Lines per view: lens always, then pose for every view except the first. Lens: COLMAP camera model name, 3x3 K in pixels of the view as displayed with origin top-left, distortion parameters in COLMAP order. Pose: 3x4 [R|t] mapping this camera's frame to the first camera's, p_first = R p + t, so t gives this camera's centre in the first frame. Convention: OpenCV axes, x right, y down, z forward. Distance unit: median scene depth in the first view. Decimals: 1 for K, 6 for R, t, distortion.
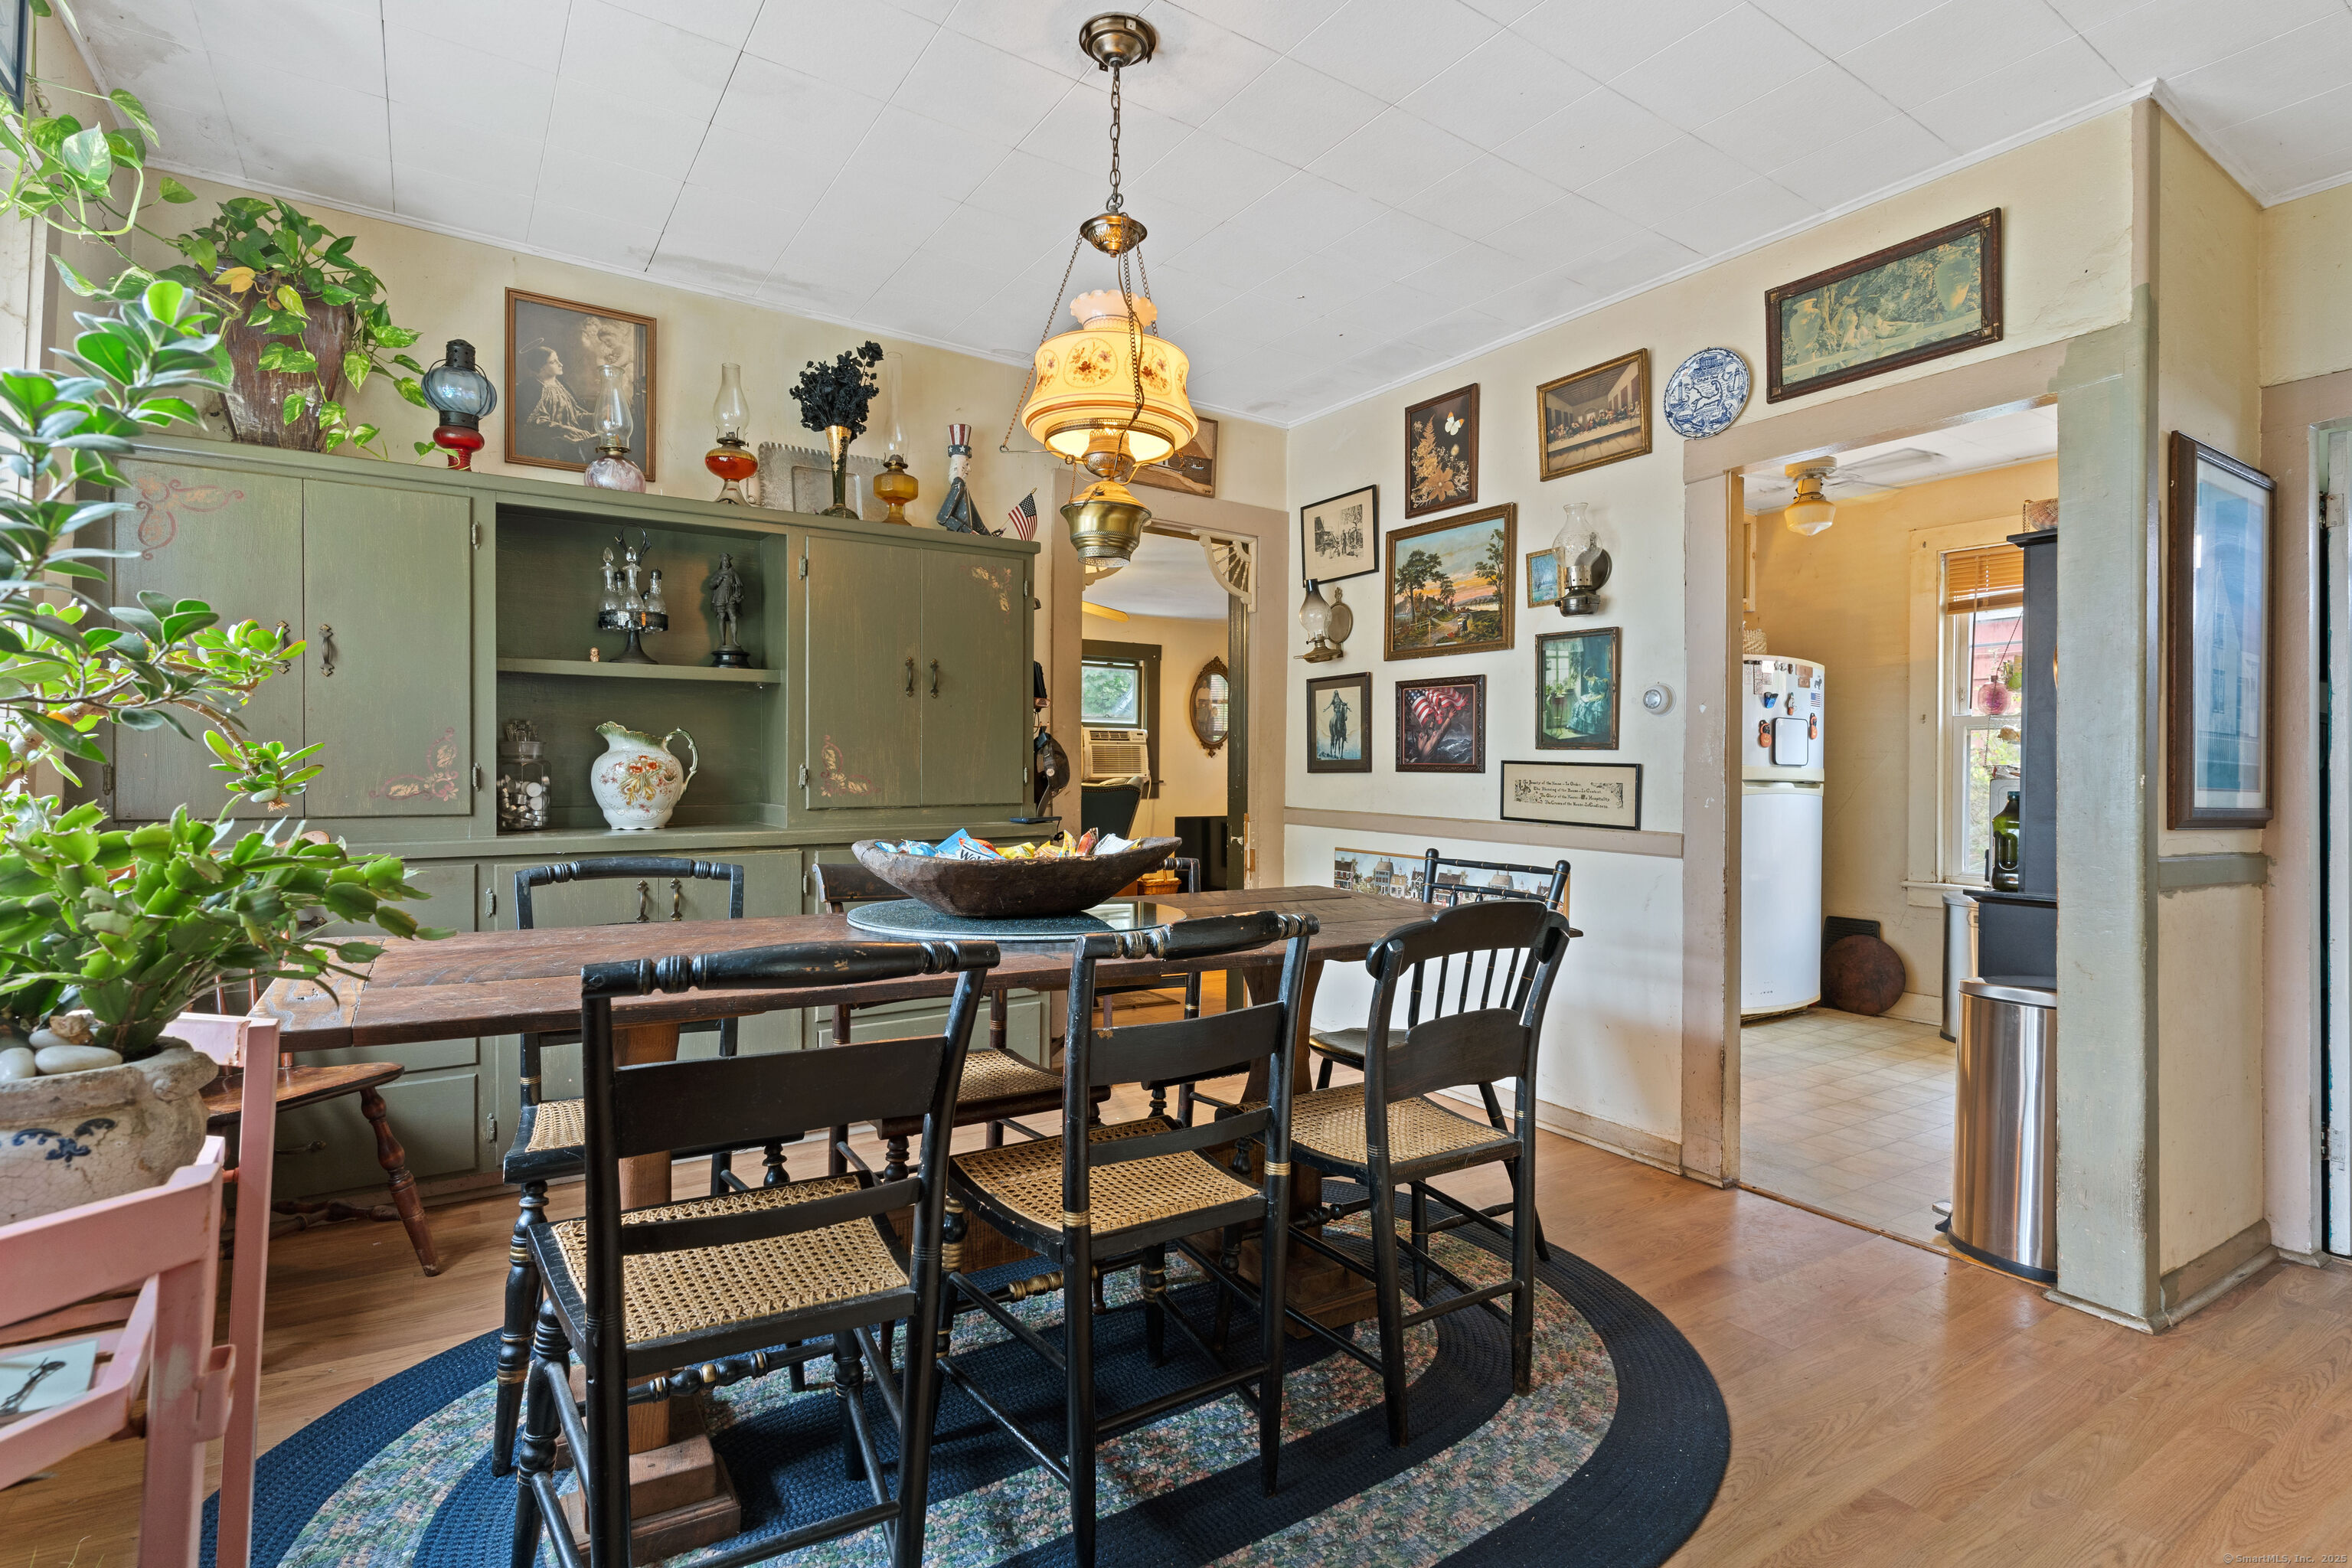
lens RADIAL K [[1123.5, 0, 1166.0], [0, 1123.5, 786.6], [0, 0, 1]] dist [0.005887, 0.001505]
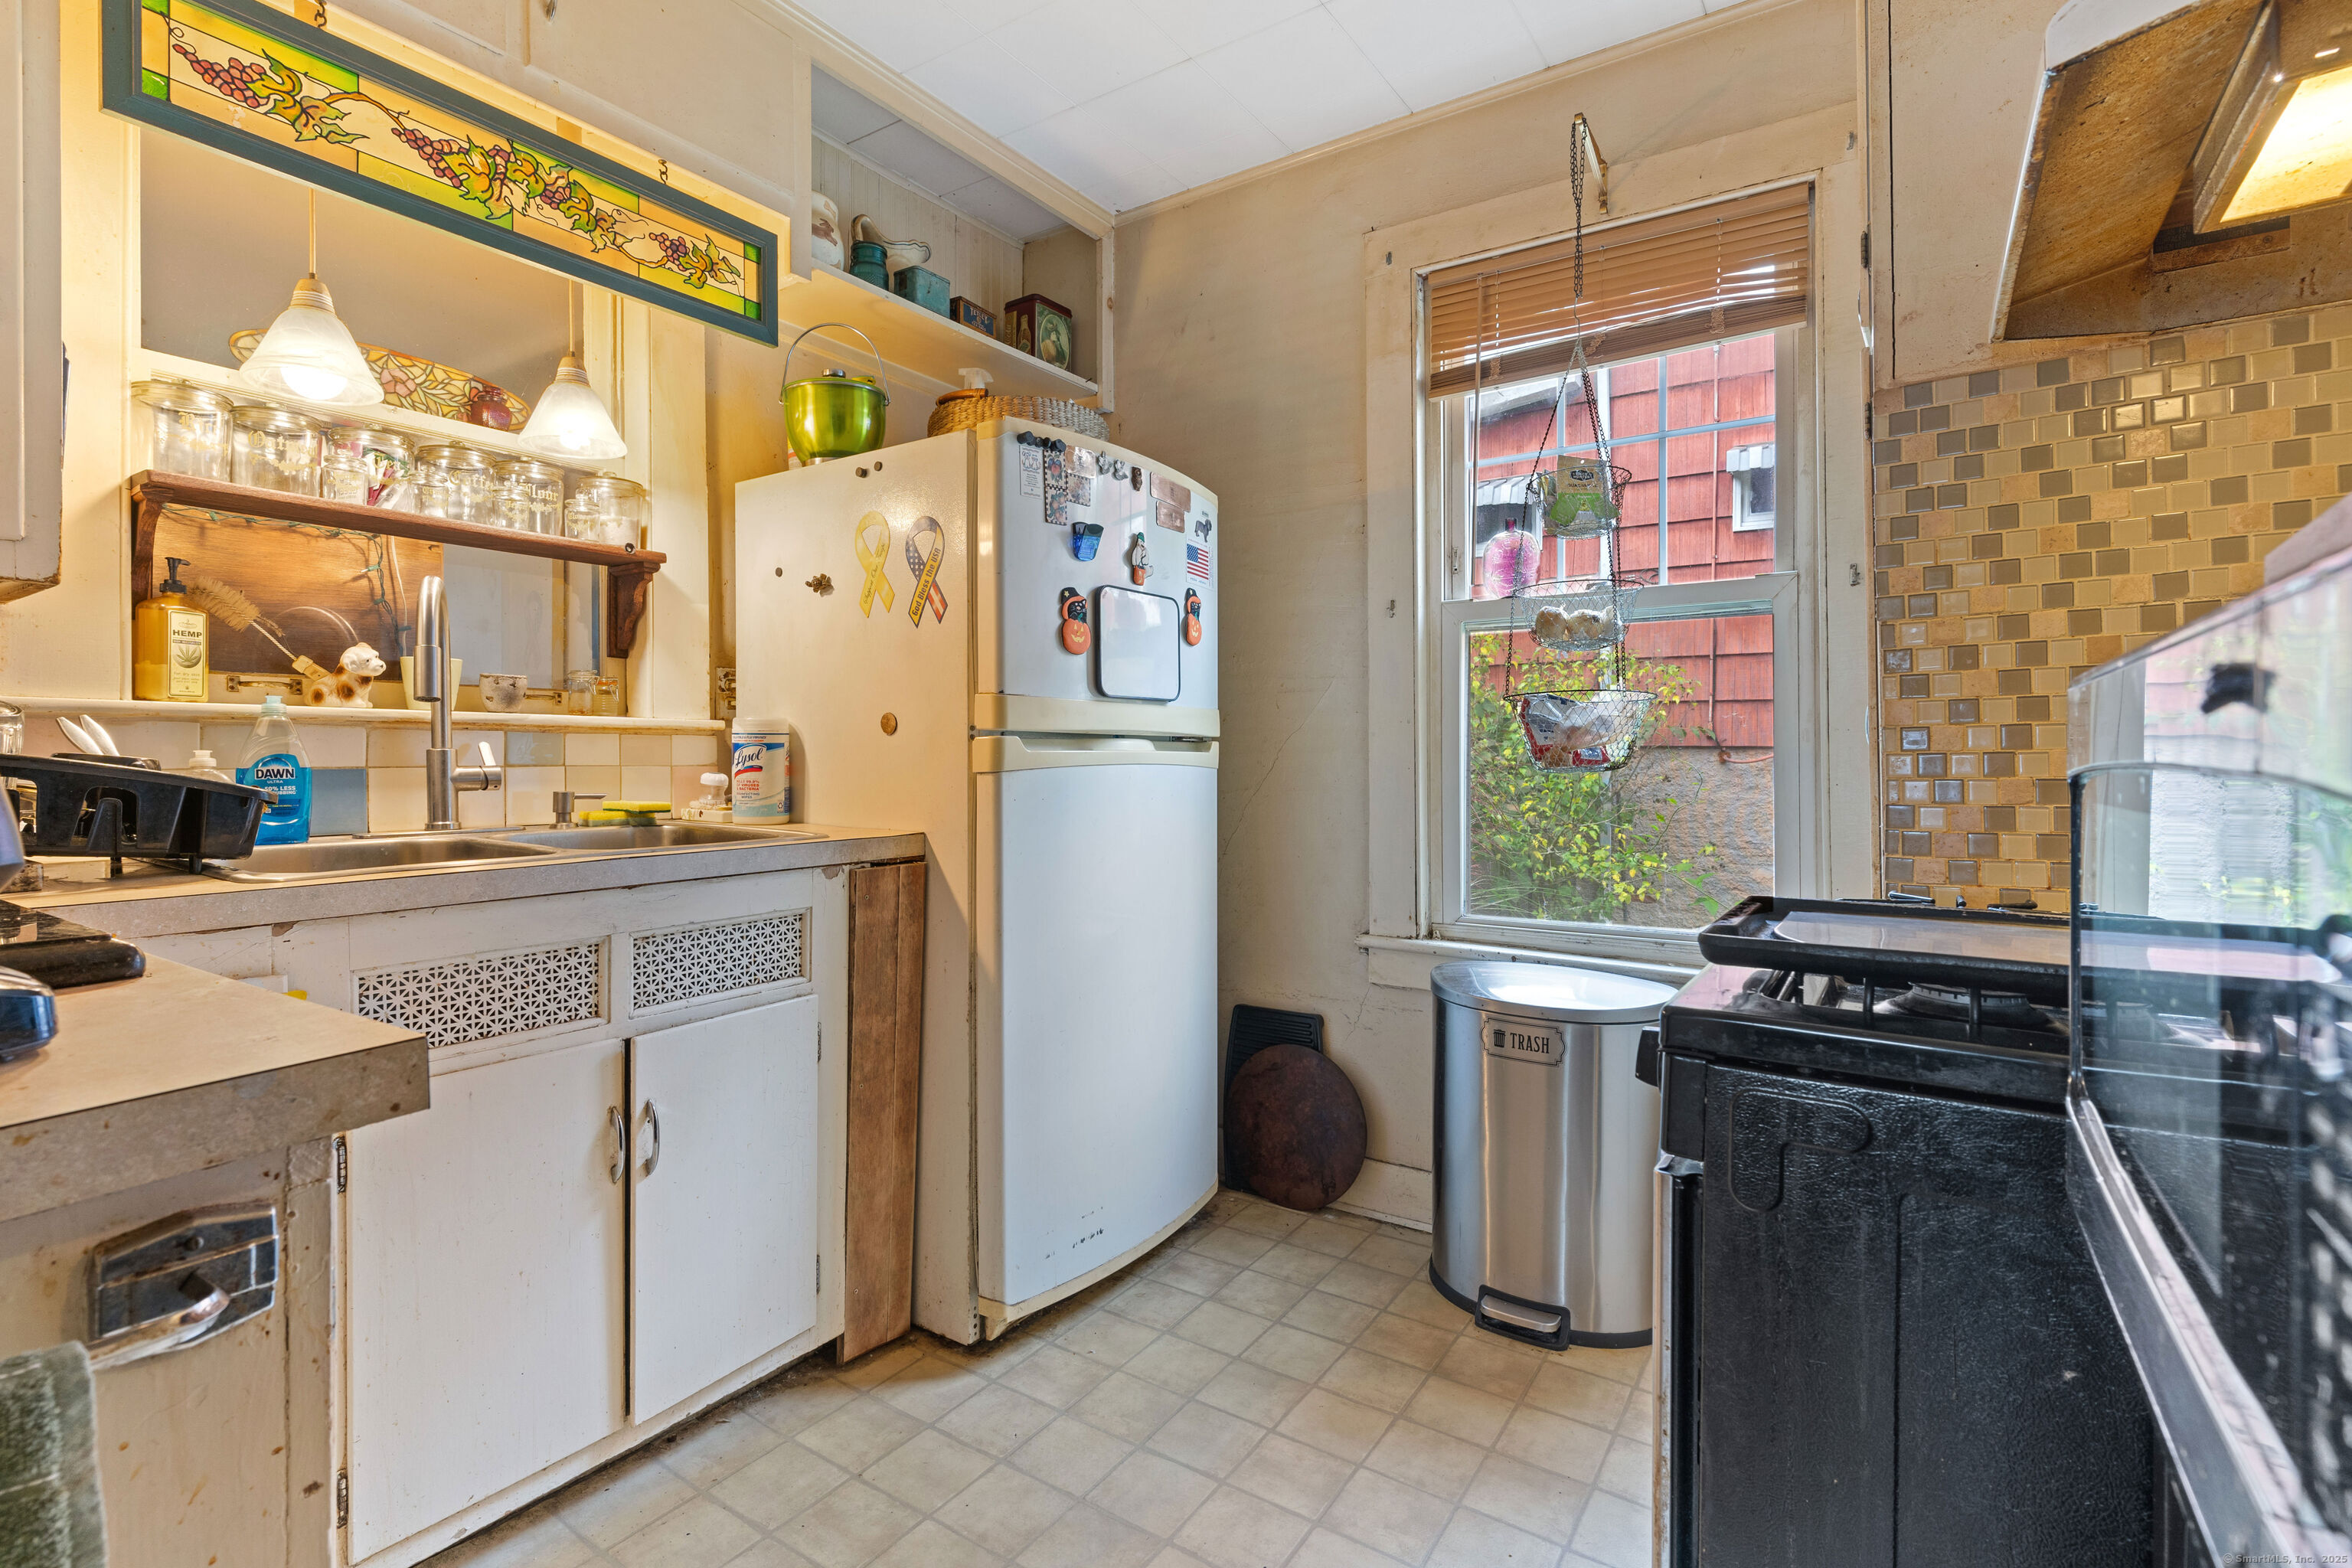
lens RADIAL K [[1123.5, 0, 1174.5], [0, 1123.5, 770.3], [0, 0, 1]] dist [0.005887, 0.001505]
pose [[0.916883, -0.019399, 0.398684, 0.384029], [0.014552, 0.999779, 0.015180, 0.002246], [-0.398890, -0.008117, 0.916963, 0.581111]]
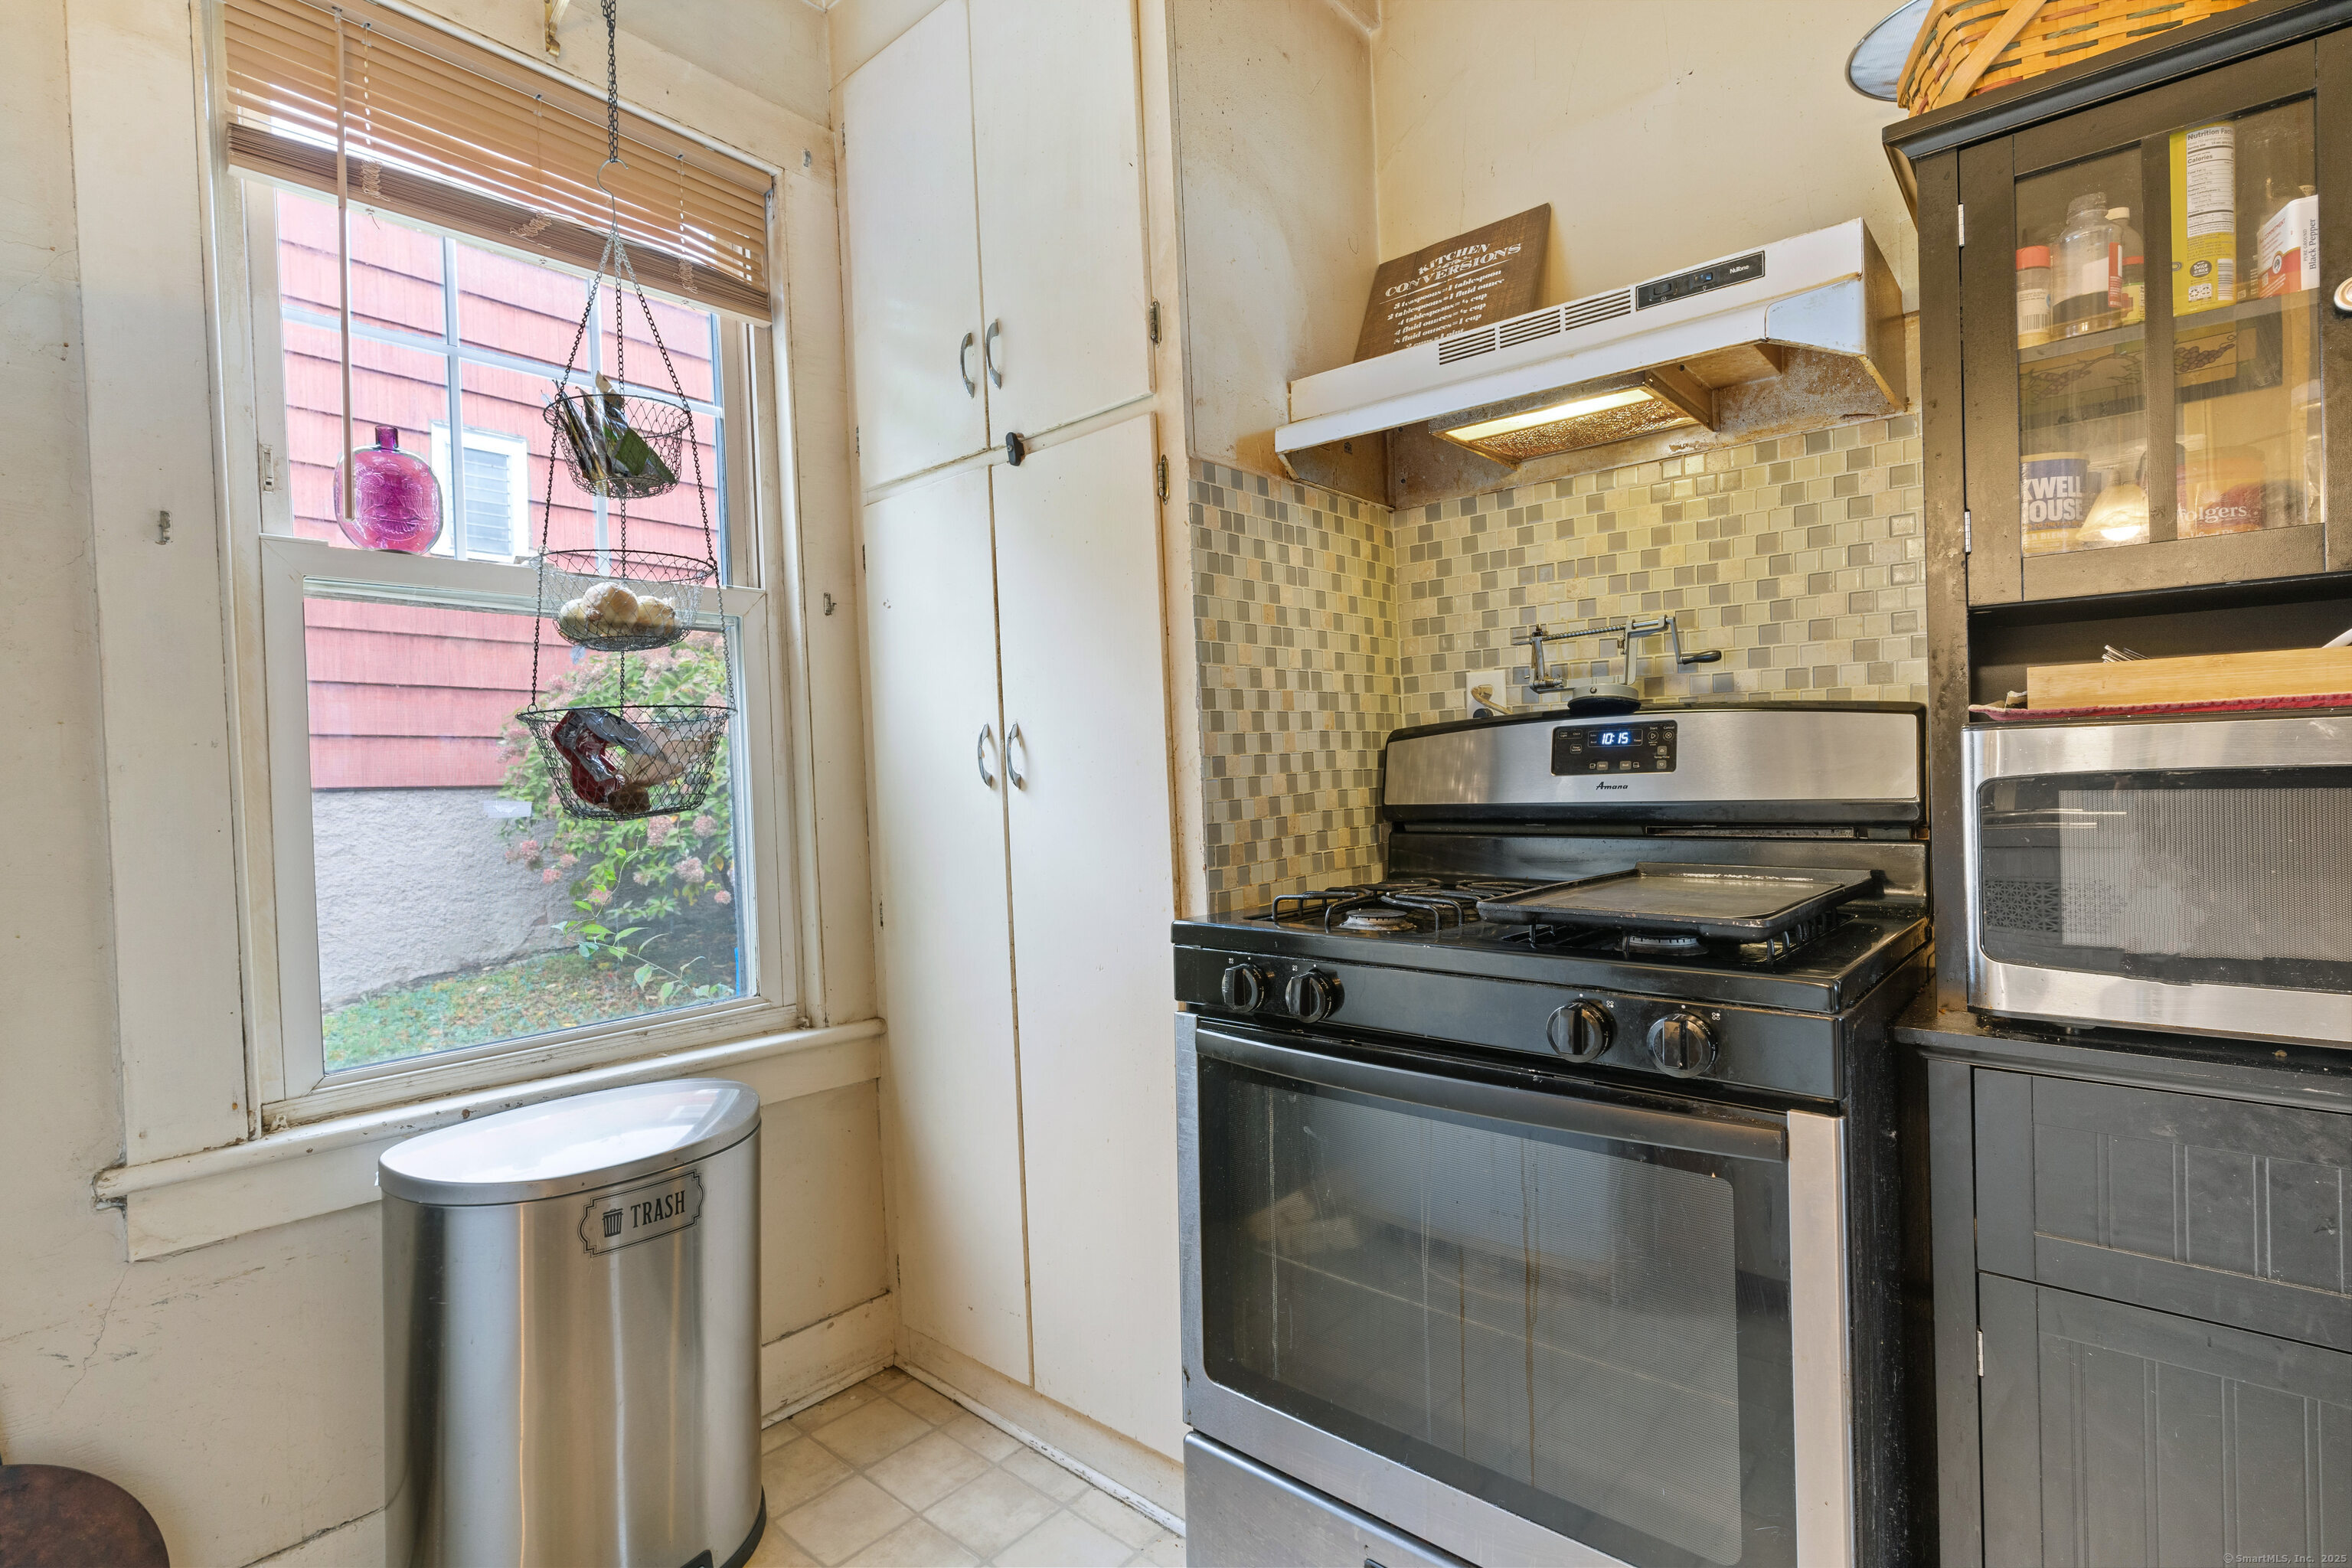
lens RADIAL K [[1123.5, 0, 1171.2], [0, 1123.5, 783.7], [0, 0, 1]] dist [0.005887, 0.001505]
pose [[-0.273016, -0.015796, 0.961880, 0.356489], [0.026392, 0.999366, 0.023903, -0.001469], [-0.961647, 0.031912, -0.272426, 0.845209]]
